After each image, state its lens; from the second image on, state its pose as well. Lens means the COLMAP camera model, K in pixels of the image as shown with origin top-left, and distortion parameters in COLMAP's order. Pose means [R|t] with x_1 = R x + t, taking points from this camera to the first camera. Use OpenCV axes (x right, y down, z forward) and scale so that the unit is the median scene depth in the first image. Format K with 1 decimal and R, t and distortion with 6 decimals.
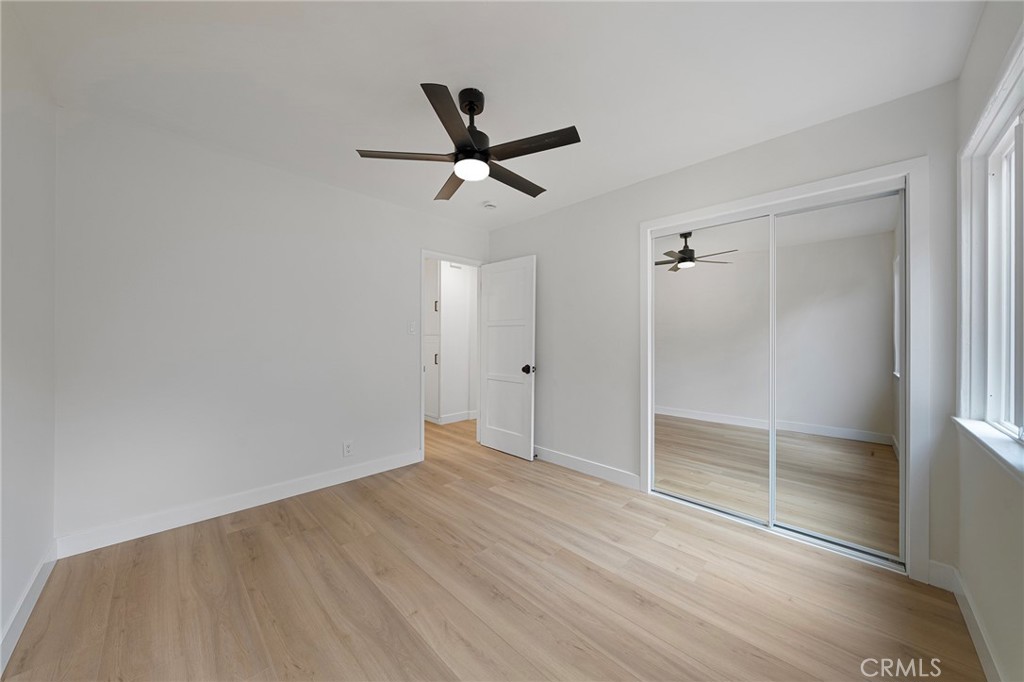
lens RADIAL K [[352.1, 0, 506.8], [0, 352.1, 346.6], [0, 0, 1]] dist [-0.000916, -0.000110]
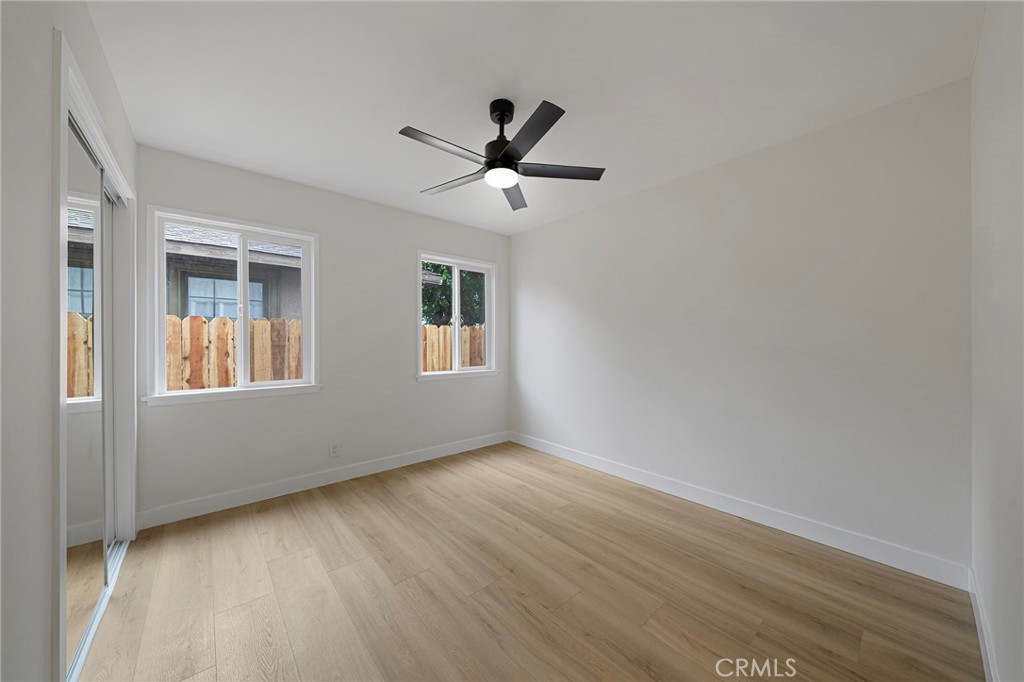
lens RADIAL K [[352.1, 0, 506.8], [0, 352.1, 346.6], [0, 0, 1]] dist [-0.000916, -0.000110]
pose [[-0.997094, -0.003209, 0.076116, -0.189803], [-0.000828, 0.999510, 0.031295, -0.035260], [-0.076179, 0.031141, -0.996608, 1.959526]]
